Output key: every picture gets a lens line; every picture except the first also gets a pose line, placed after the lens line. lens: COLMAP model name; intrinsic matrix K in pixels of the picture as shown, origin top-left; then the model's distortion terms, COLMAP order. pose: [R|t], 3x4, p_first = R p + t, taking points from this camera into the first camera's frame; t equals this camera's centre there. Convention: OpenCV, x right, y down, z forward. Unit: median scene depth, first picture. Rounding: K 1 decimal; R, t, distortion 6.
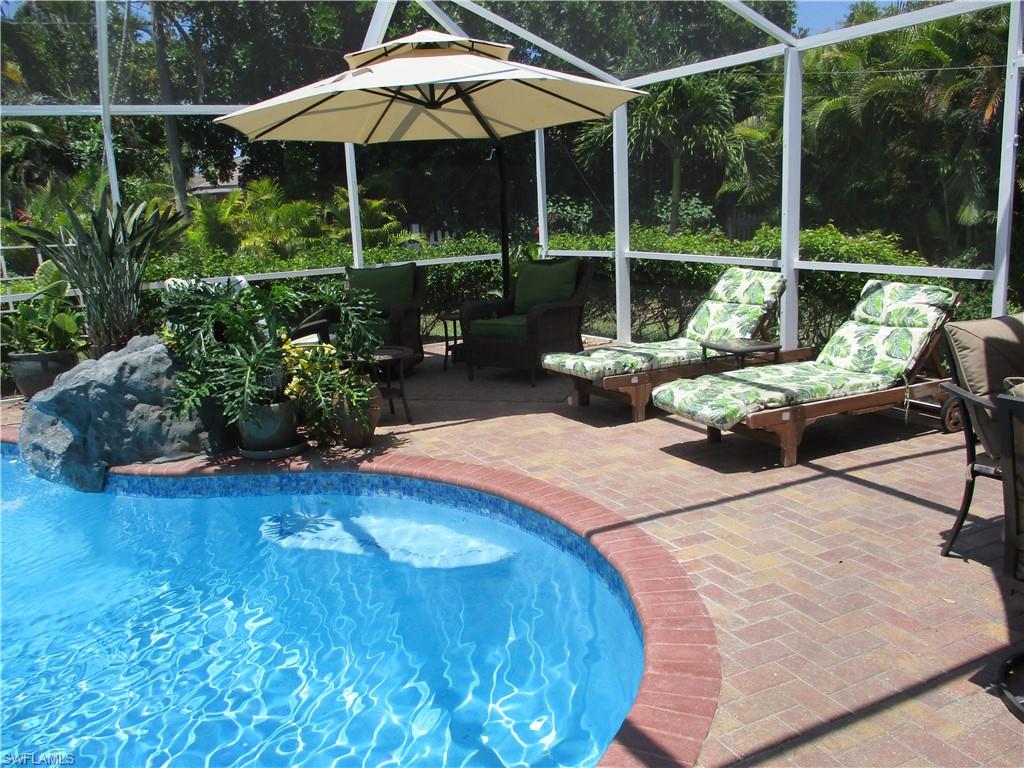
lens RADIAL K [[866.8, 0, 517.0], [0, 866.8, 388.8], [0, 0, 1]] dist [0.009439, 0.004189]
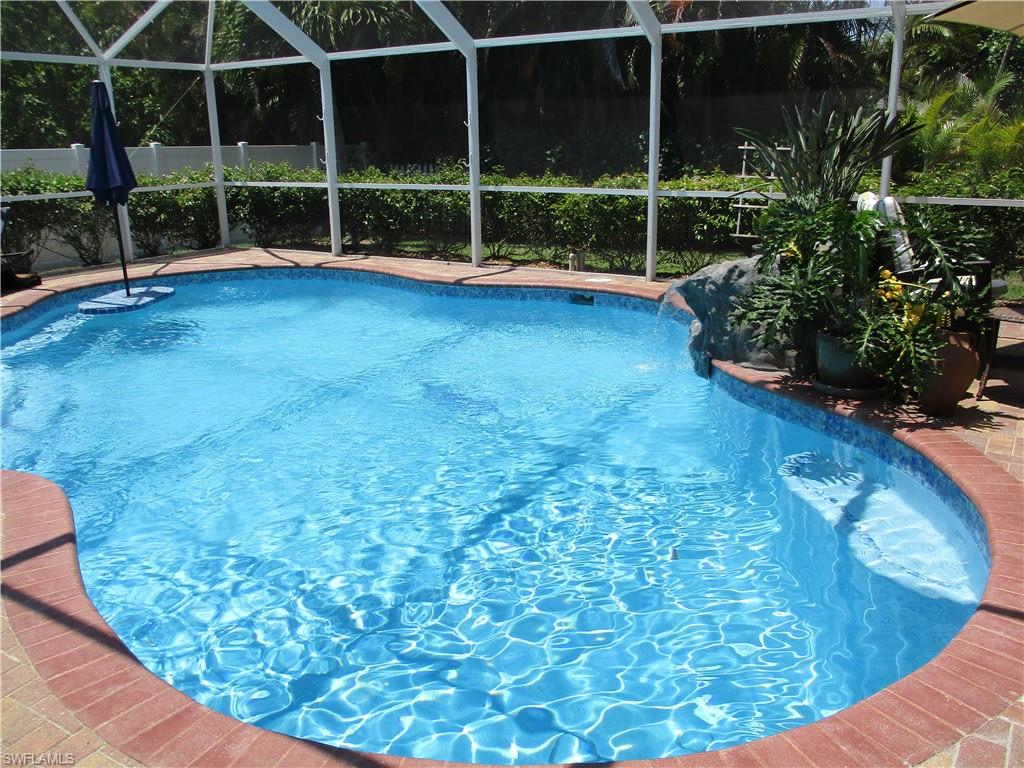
lens RADIAL K [[866.8, 0, 515.5], [0, 866.8, 376.8], [0, 0, 1]] dist [0.009439, 0.004189]
pose [[0.511852, 0.279332, -0.812392, 0.300092], [-0.206877, 0.957910, 0.199023, -0.054360], [0.833792, 0.066195, 0.548096, 0.205706]]
